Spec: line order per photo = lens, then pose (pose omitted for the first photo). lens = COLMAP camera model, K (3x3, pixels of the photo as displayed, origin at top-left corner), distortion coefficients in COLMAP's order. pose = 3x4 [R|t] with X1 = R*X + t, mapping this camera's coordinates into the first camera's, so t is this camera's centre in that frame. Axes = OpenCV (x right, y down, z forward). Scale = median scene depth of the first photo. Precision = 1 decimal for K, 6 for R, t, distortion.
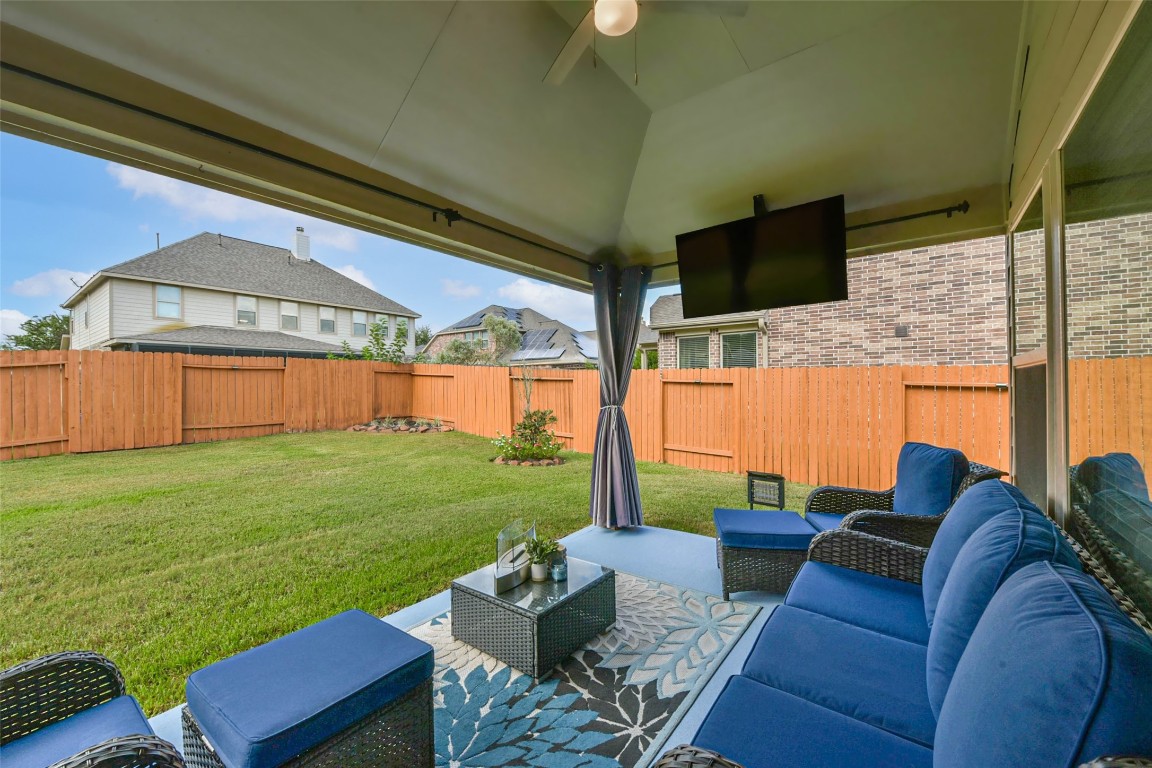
lens RADIAL K [[450.1, 0, 574.9], [0, 450.1, 382.9], [0, 0, 1]] dist [0.008390, -0.005301]
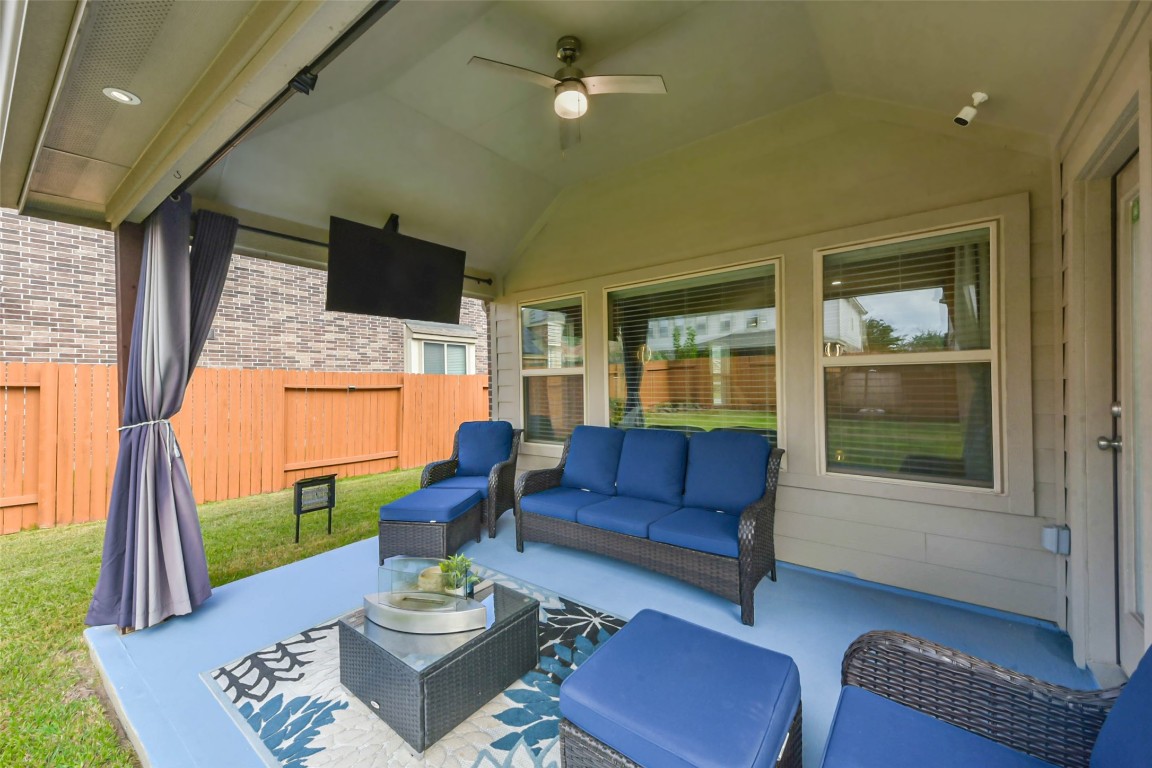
lens RADIAL K [[450.1, 0, 575.7], [0, 450.1, 381.0], [0, 0, 1]] dist [0.008390, -0.005301]
pose [[-0.006381, 0.011246, 0.999916, -0.608450], [0.004452, 0.999927, -0.011218, 0.006533], [-0.999970, 0.004380, -0.006431, 0.489268]]
